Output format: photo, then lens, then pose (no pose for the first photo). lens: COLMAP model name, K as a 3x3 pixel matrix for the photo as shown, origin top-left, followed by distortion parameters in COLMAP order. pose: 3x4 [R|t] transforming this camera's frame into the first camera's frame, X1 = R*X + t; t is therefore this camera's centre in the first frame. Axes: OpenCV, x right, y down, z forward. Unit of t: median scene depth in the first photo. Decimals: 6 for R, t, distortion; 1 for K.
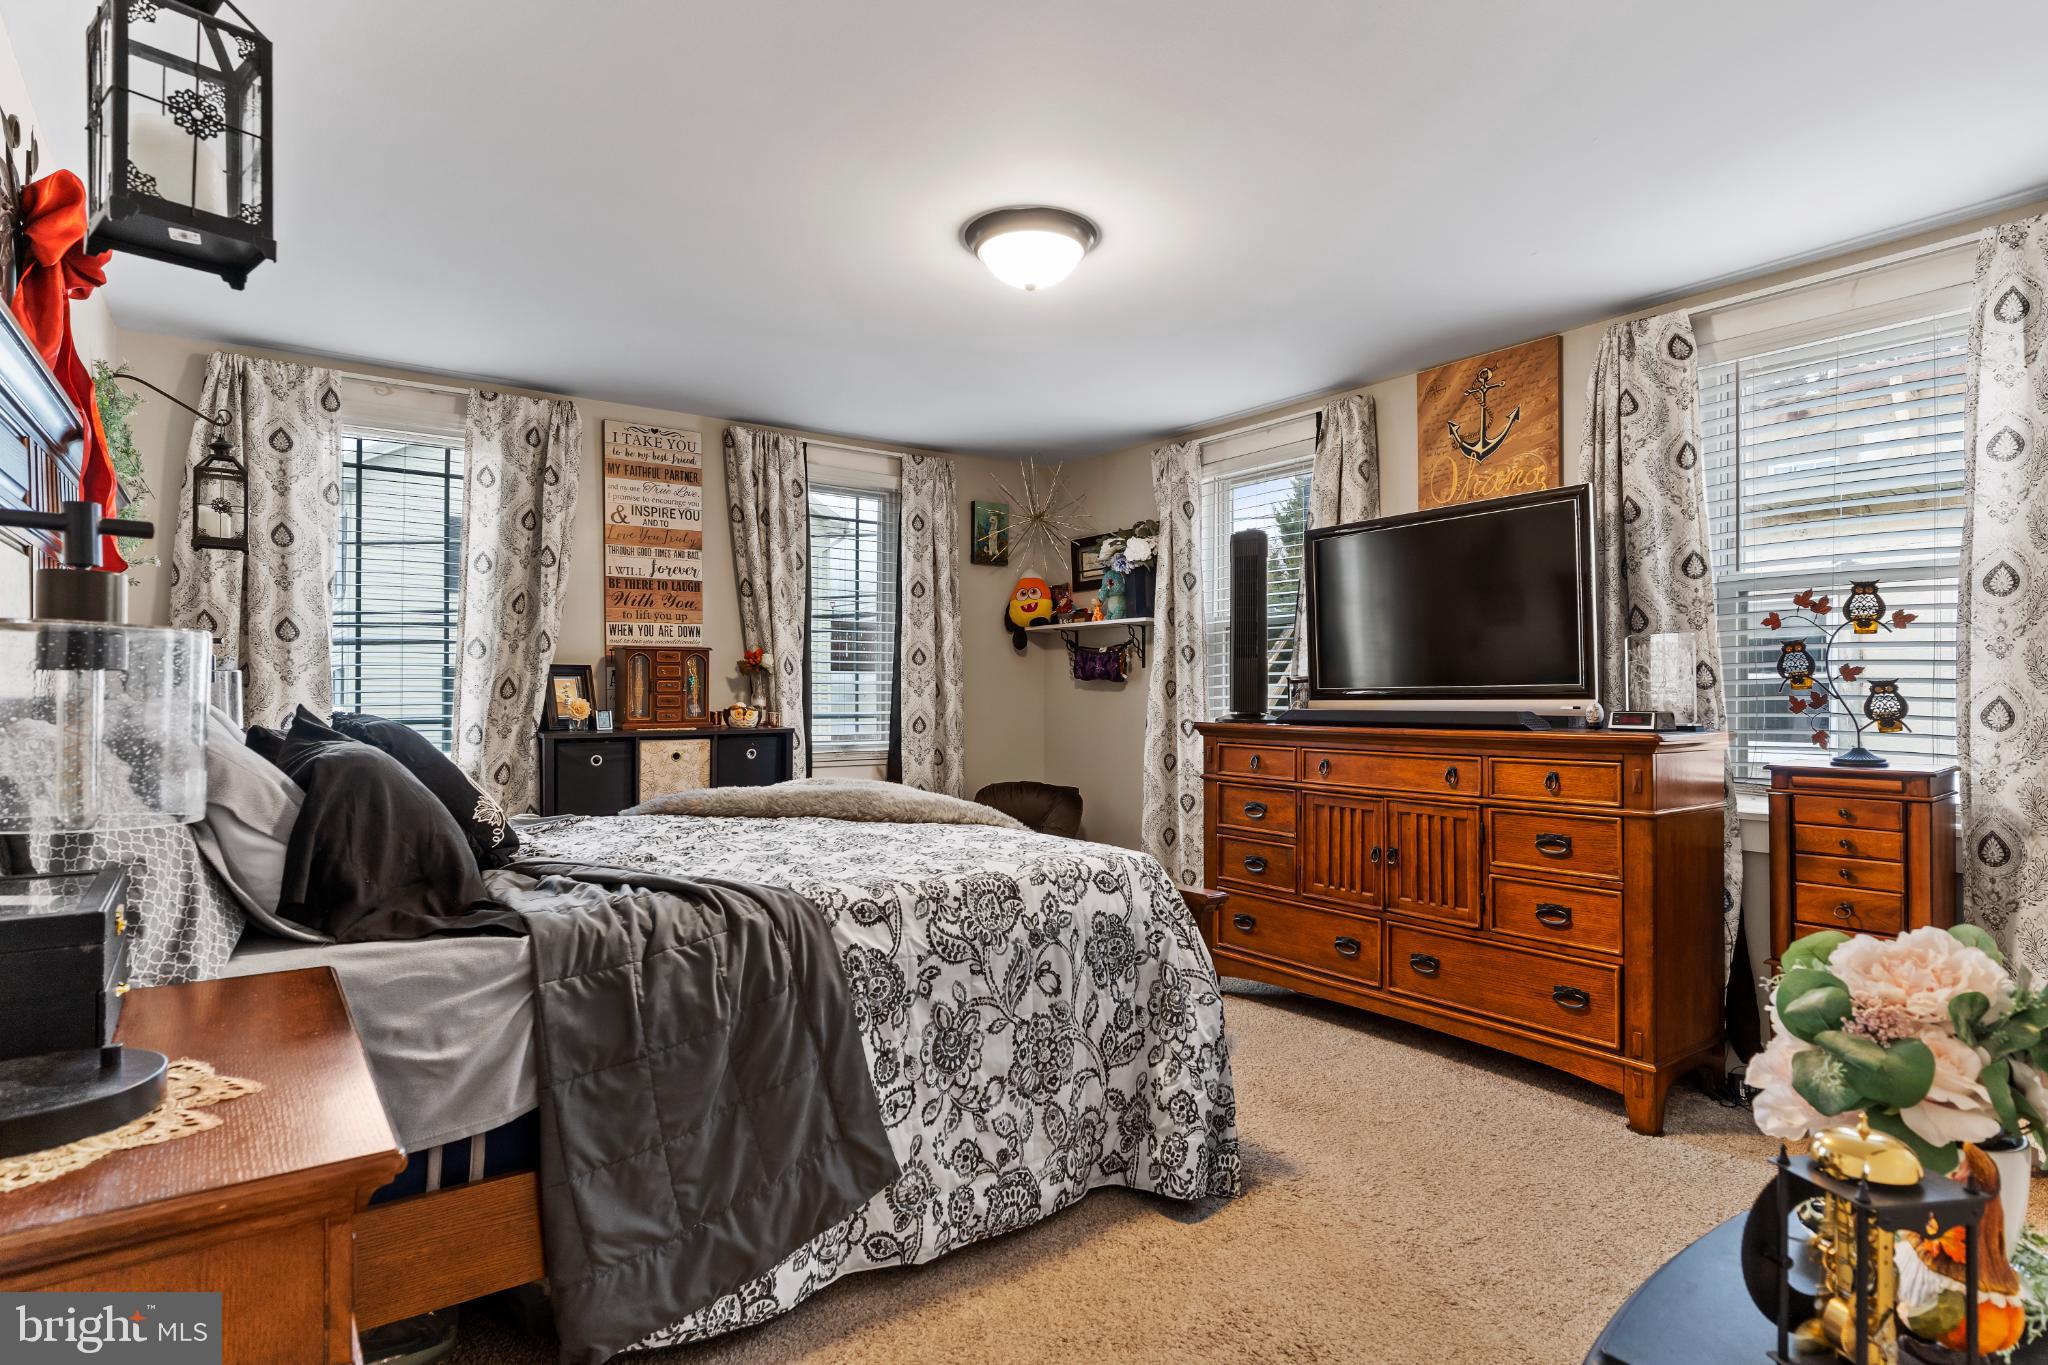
lens RADIAL K [[1047.4, 0, 1025.8], [0, 1047.4, 682.3], [0, 0, 1]] dist [0.000277, -0.000095]
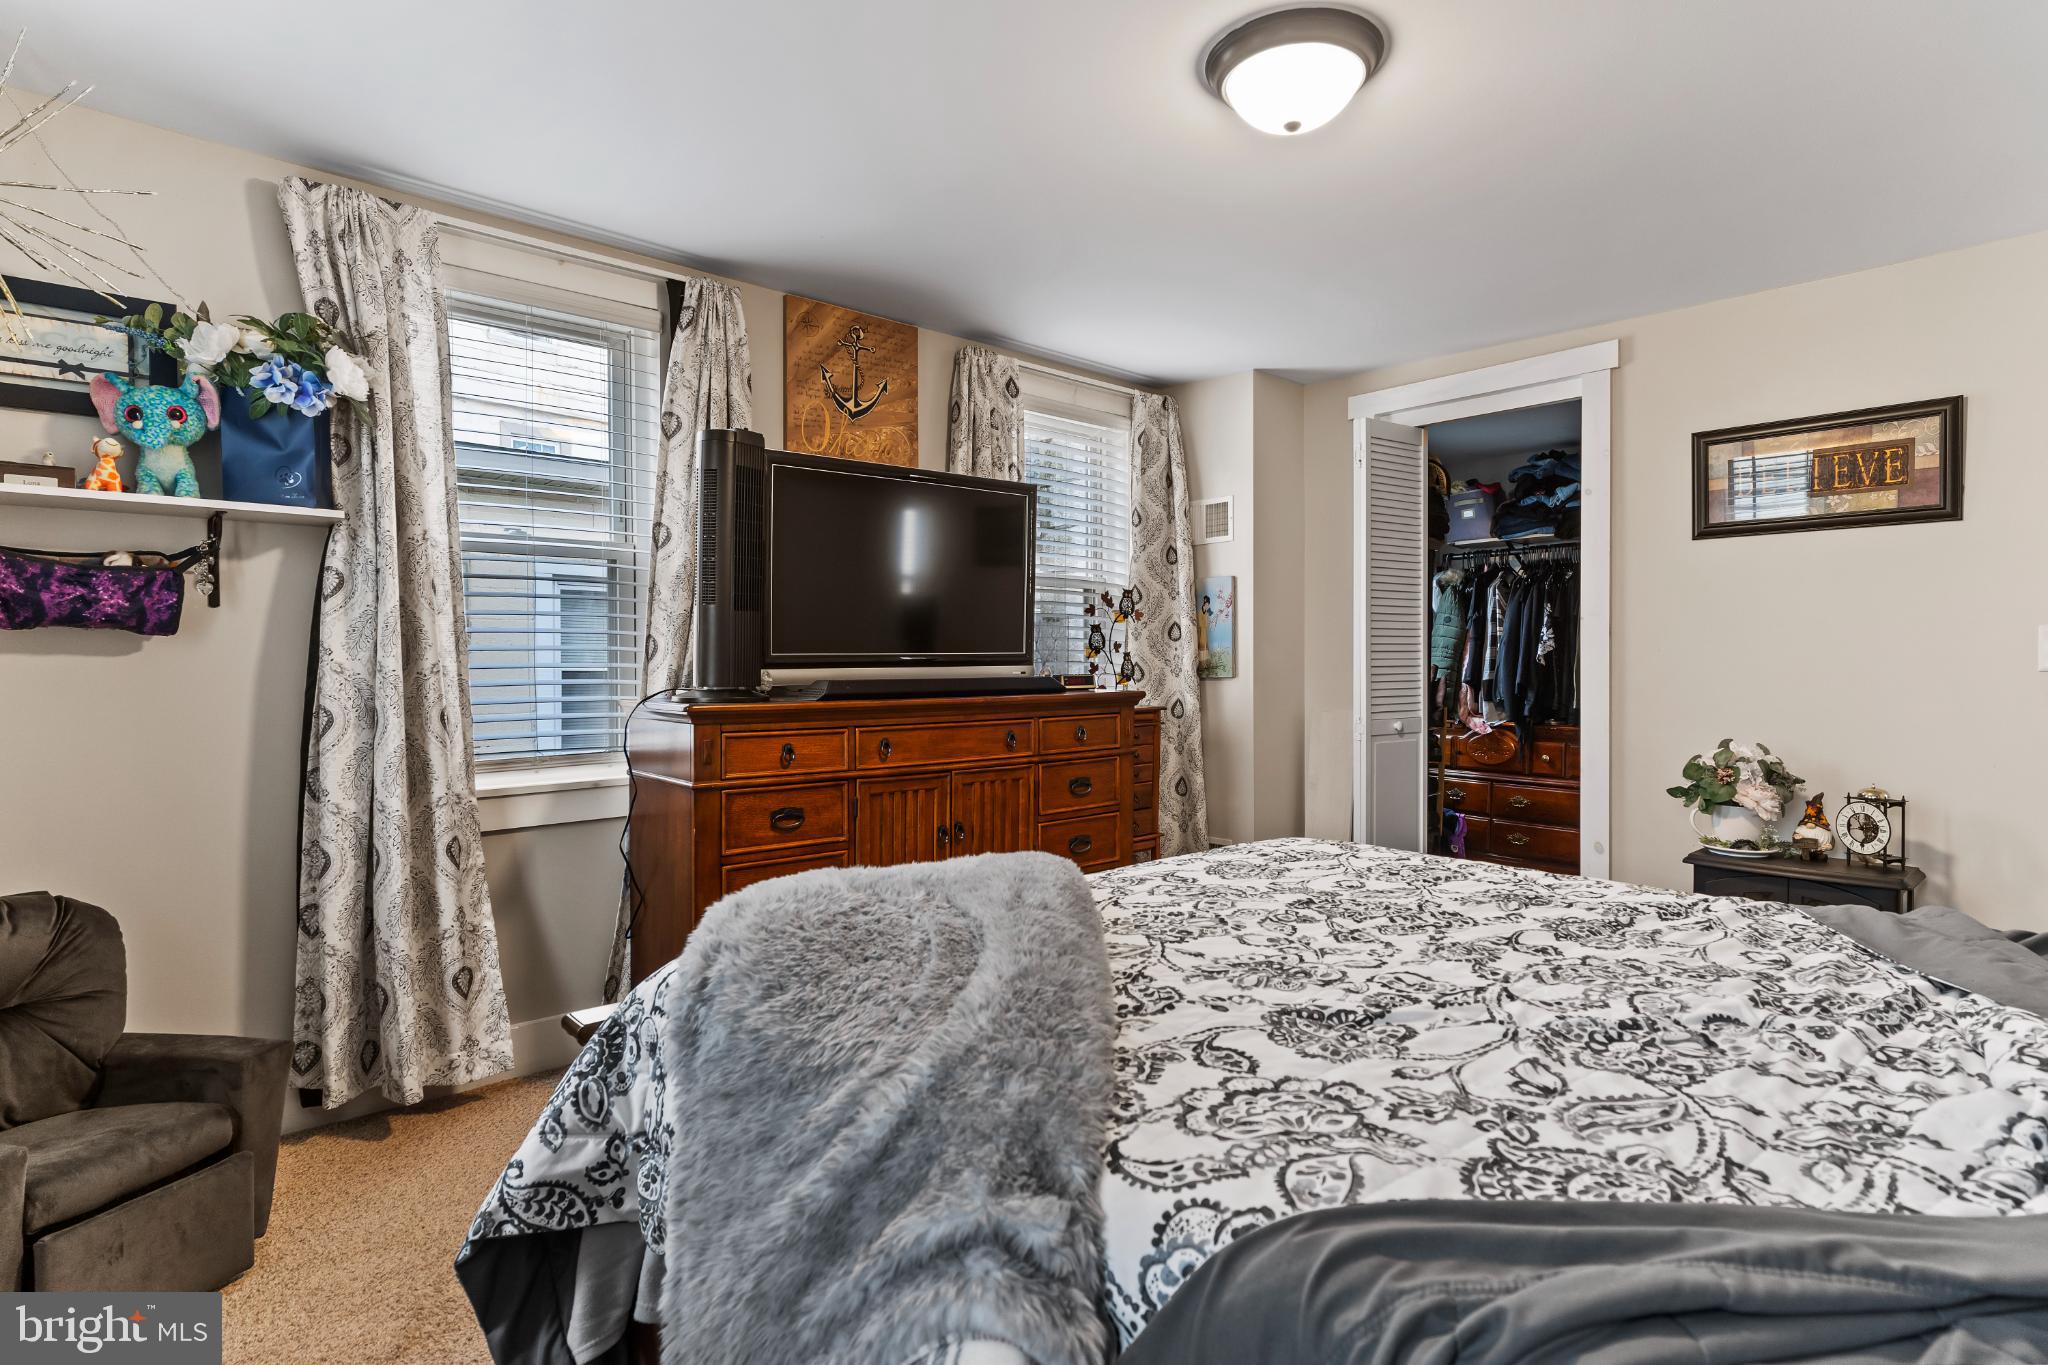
lens RADIAL K [[1047.4, 0, 1026.3], [0, 1047.4, 676.0], [0, 0, 1]] dist [0.000277, -0.000095]
pose [[-0.074914, -0.012500, 0.997112, -0.548402], [-0.010373, 0.999877, 0.011756, 0.011674], [-0.997136, -0.009463, -0.075035, 0.919800]]
